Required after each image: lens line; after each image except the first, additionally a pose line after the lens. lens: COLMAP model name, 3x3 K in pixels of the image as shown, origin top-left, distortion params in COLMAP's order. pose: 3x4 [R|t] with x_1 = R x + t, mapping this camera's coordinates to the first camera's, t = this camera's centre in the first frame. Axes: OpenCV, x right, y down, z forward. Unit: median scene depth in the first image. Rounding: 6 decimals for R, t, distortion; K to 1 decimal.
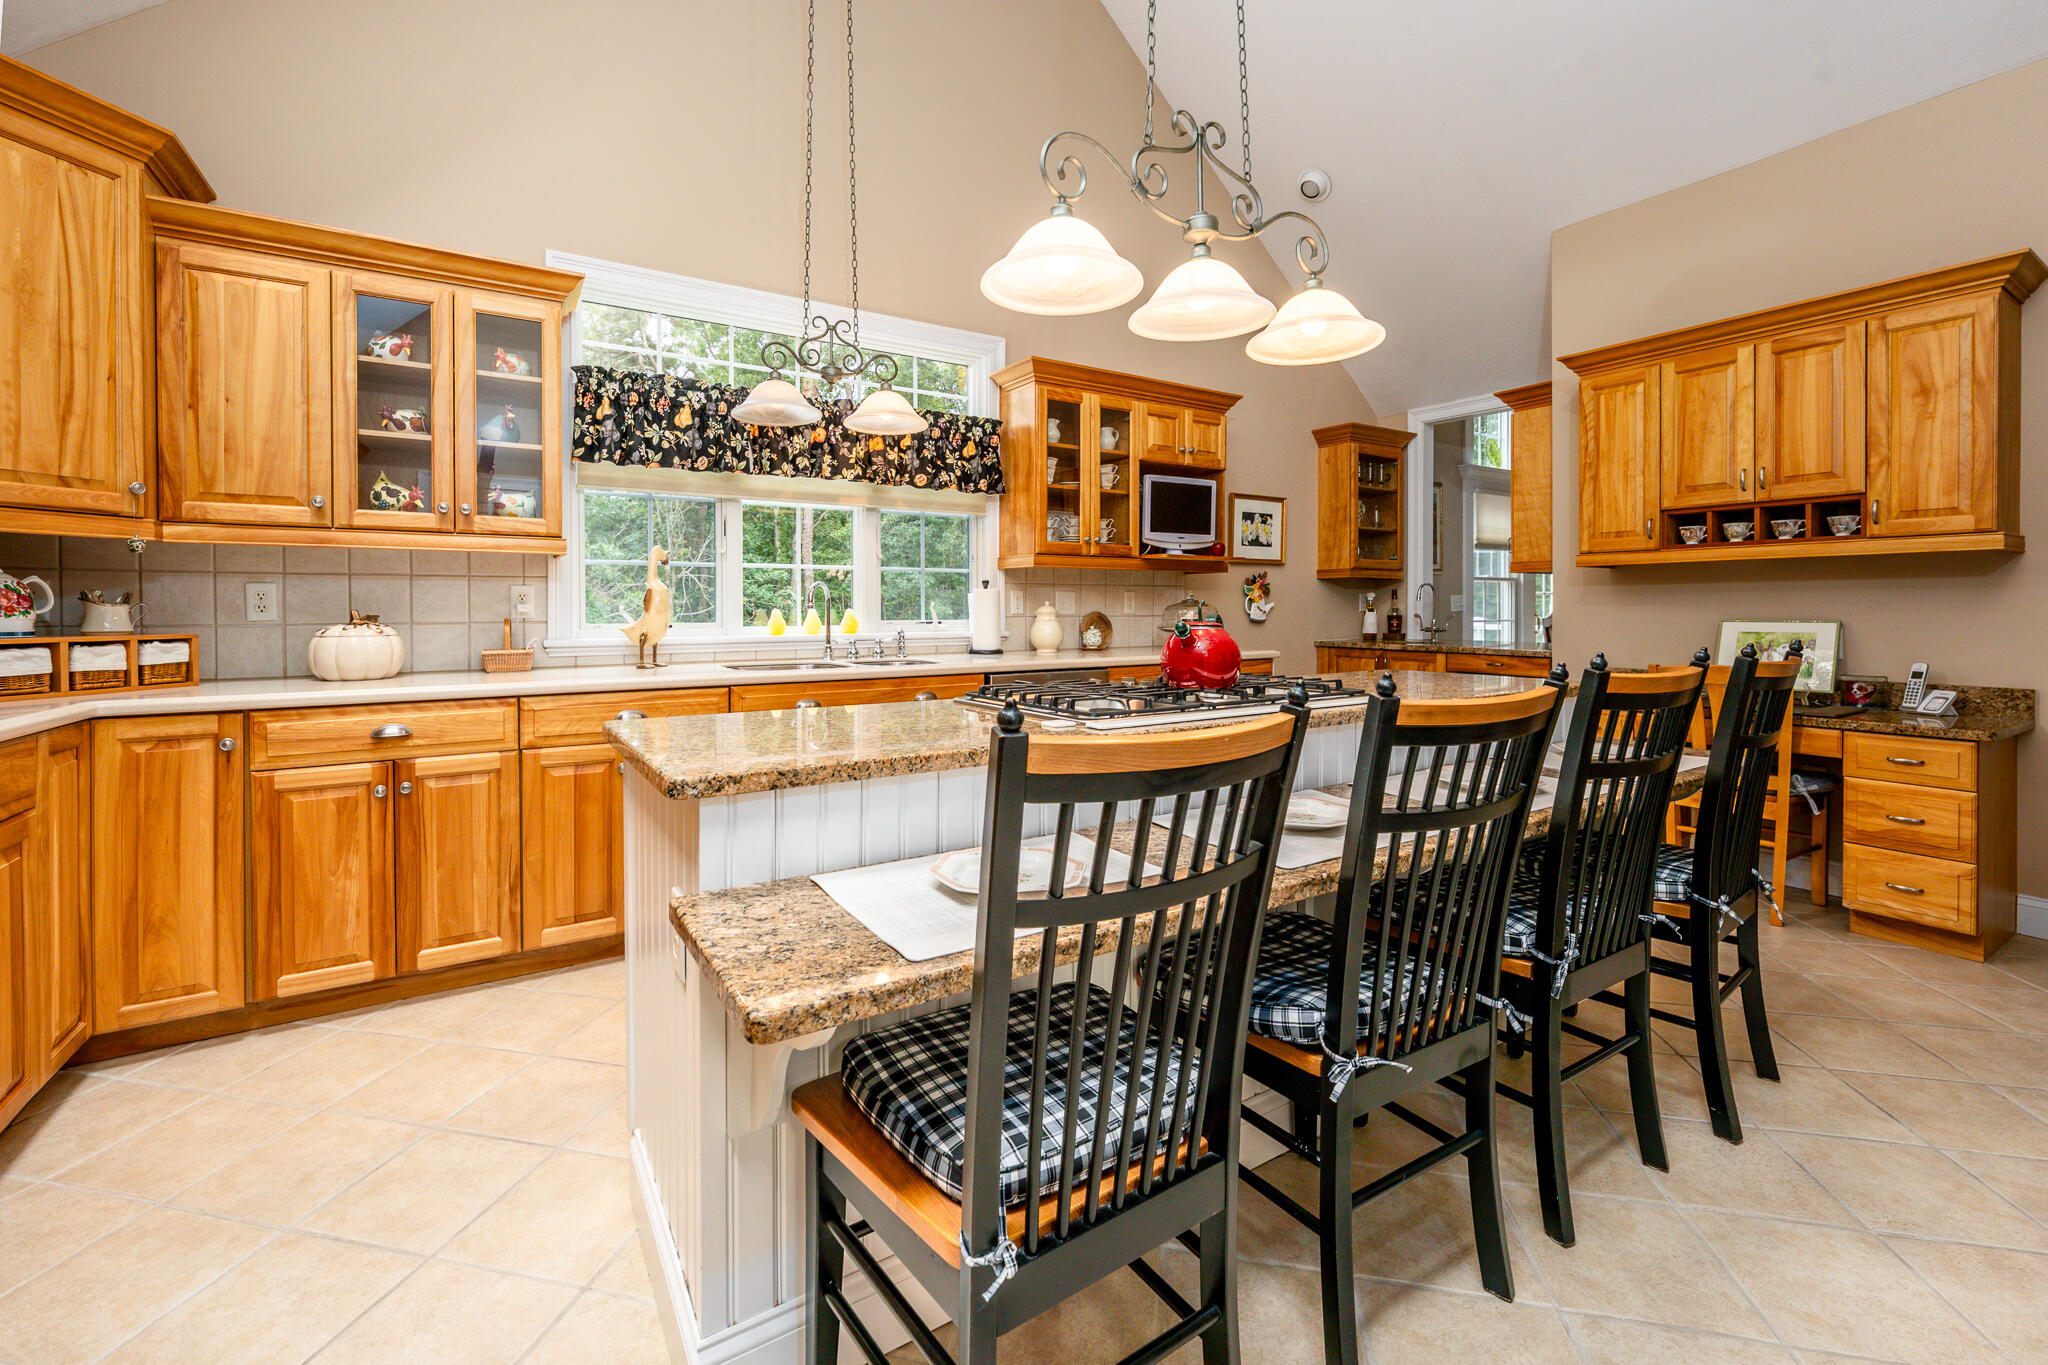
lens RADIAL K [[811.4, 0, 1023.1], [0, 811.4, 617.6], [0, 0, 1]] dist [-0.006900, 0.001115]
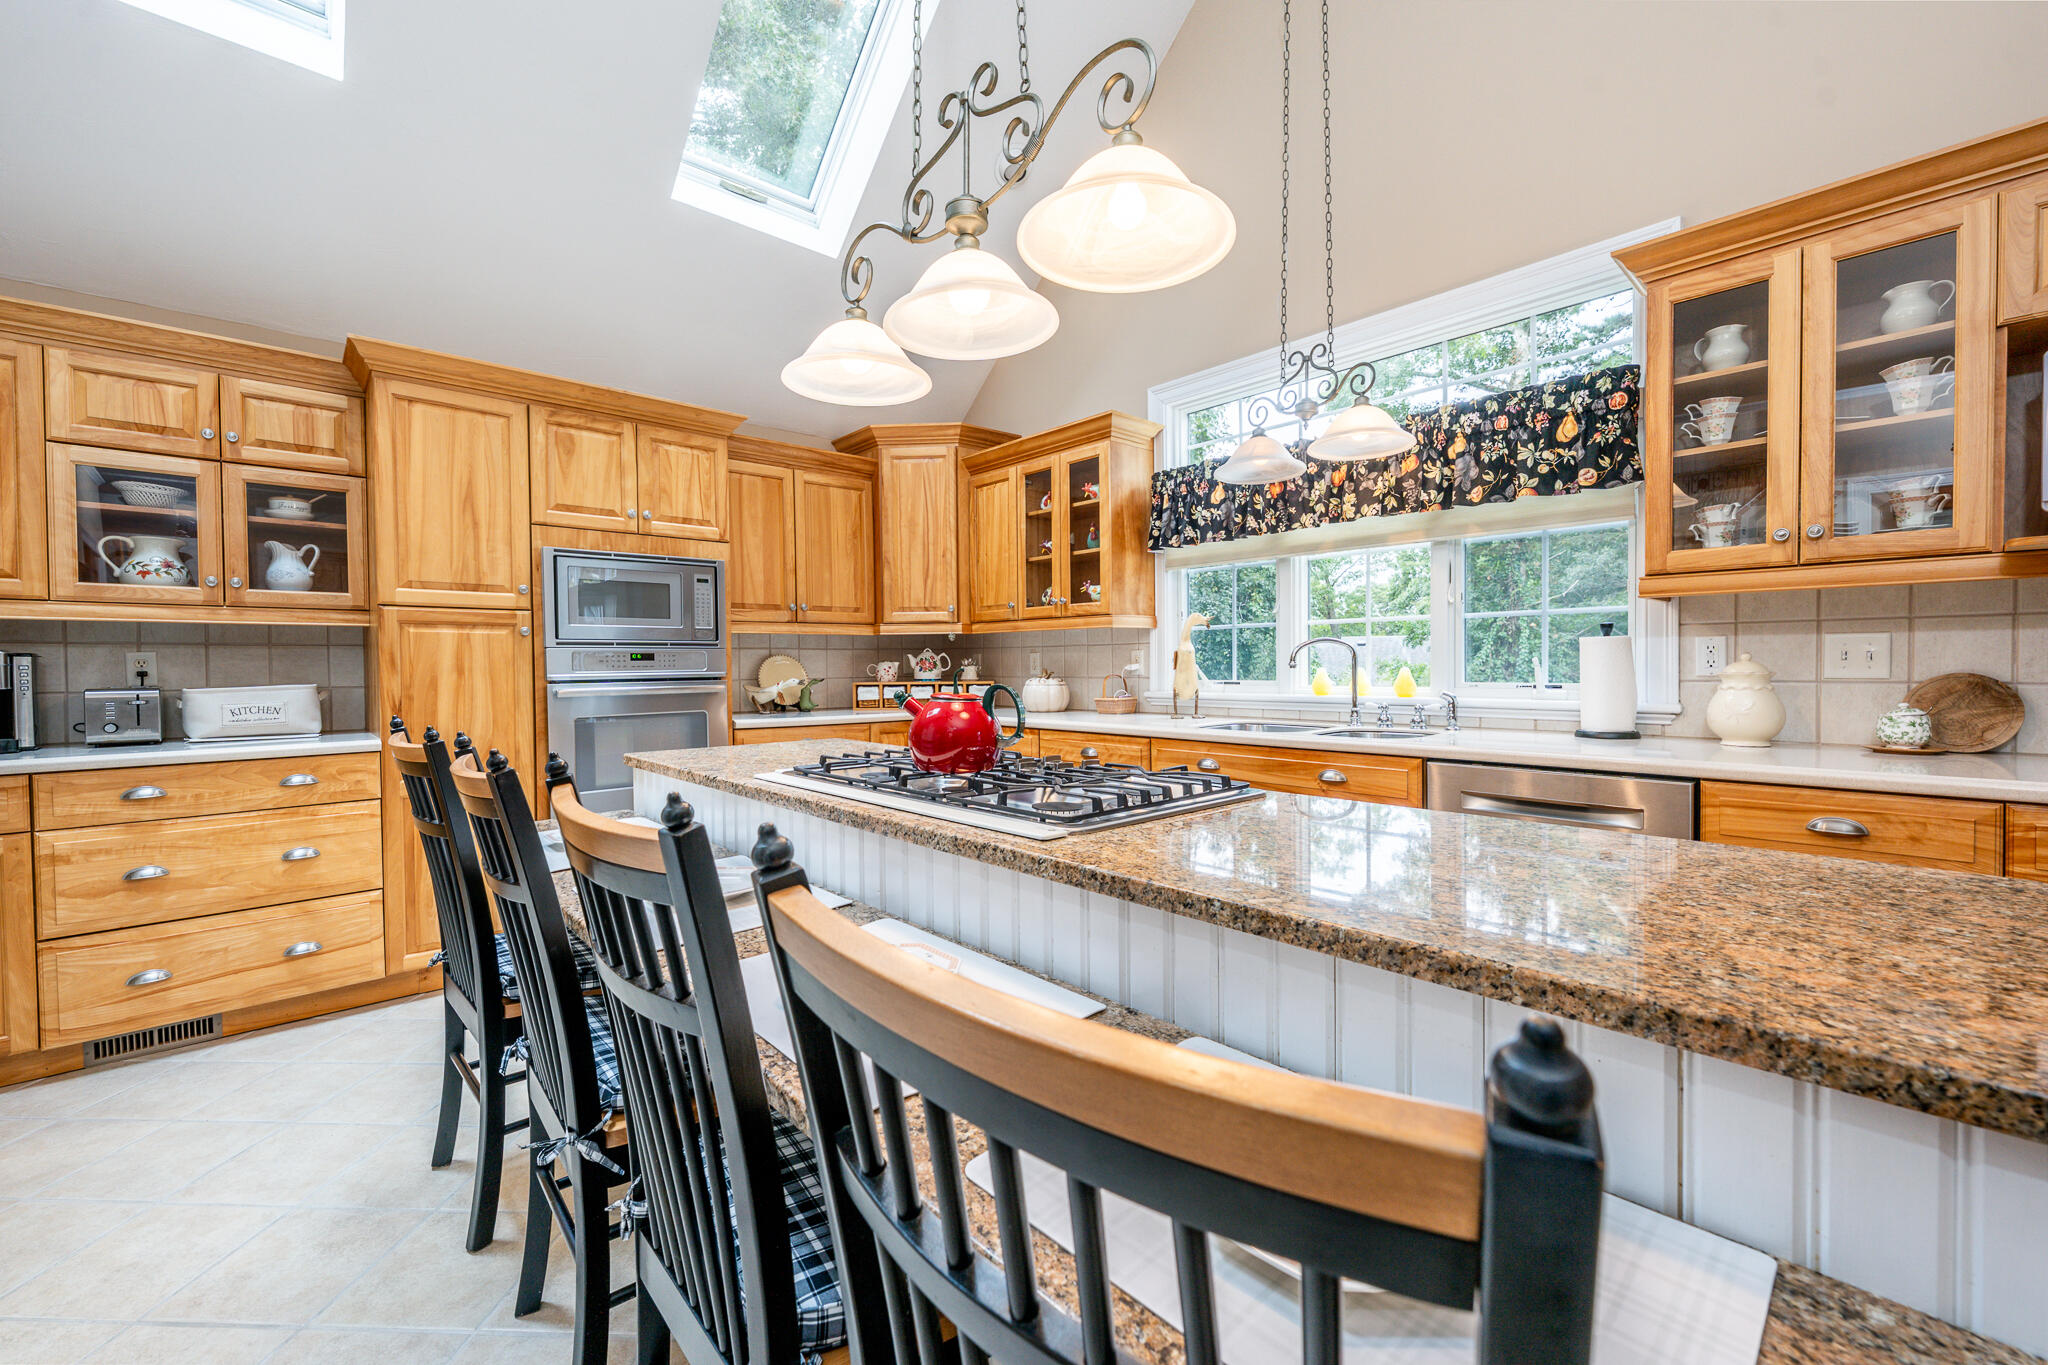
lens RADIAL K [[811.4, 0, 1024.8], [0, 811.4, 679.0], [0, 0, 1]] dist [-0.006900, 0.001115]
pose [[0.192984, 0.018543, -0.981027, 0.838794], [-0.002834, 0.999828, 0.018341, -0.020583], [0.981198, -0.000759, 0.193003, 0.719967]]
